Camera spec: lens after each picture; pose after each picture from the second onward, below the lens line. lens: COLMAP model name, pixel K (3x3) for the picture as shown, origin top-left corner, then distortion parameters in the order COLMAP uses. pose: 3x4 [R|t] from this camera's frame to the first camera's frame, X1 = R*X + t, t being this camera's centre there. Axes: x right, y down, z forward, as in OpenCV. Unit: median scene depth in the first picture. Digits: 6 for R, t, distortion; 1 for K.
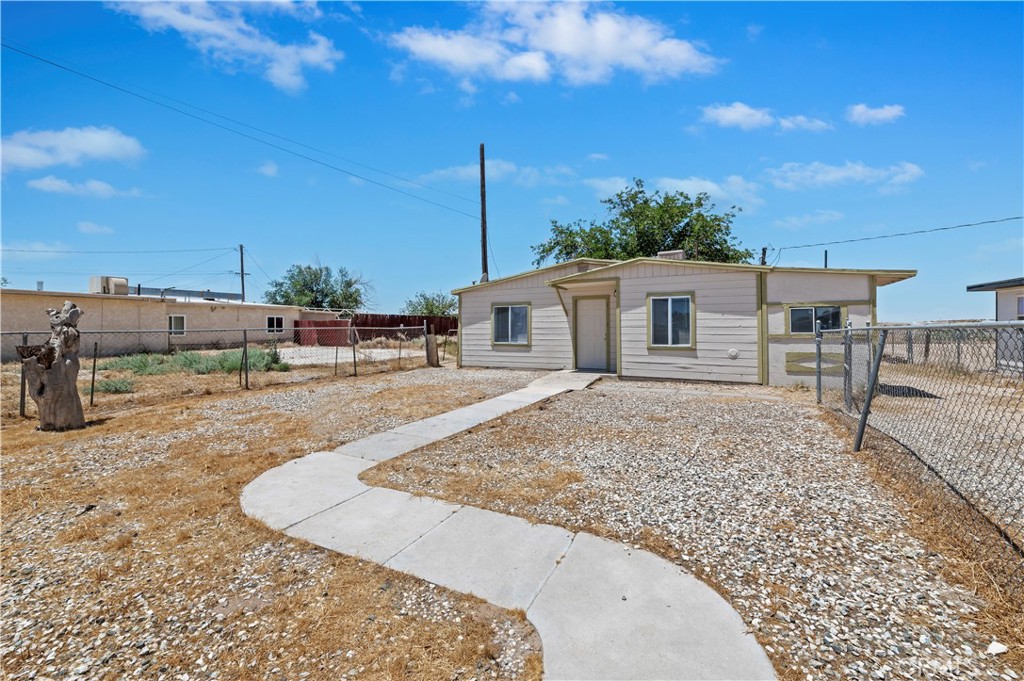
lens RADIAL K [[421.6, 0, 514.0], [0, 421.6, 319.7], [0, 0, 1]] dist [-0.003655, 0.000429]
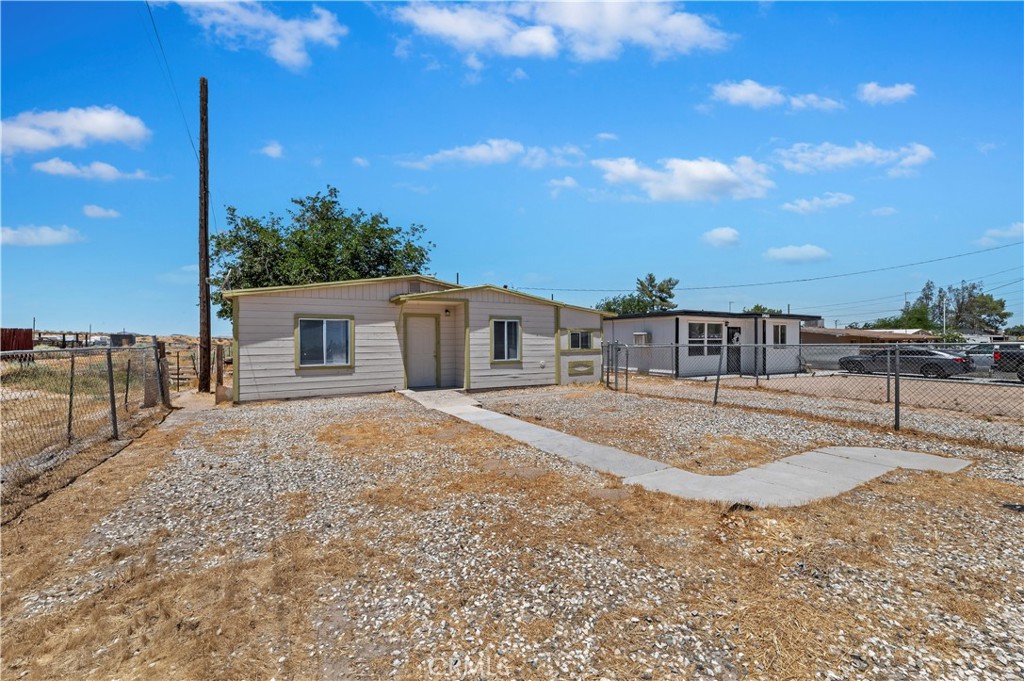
lens RADIAL K [[421.6, 0, 516.1], [0, 421.6, 343.8], [0, 0, 1]] dist [-0.003655, 0.000429]
pose [[0.515443, 0.001254, 0.856923, -0.522031], [-0.012888, 0.999897, 0.006289, 0.004927], [-0.856827, -0.014285, 0.515406, 0.277468]]
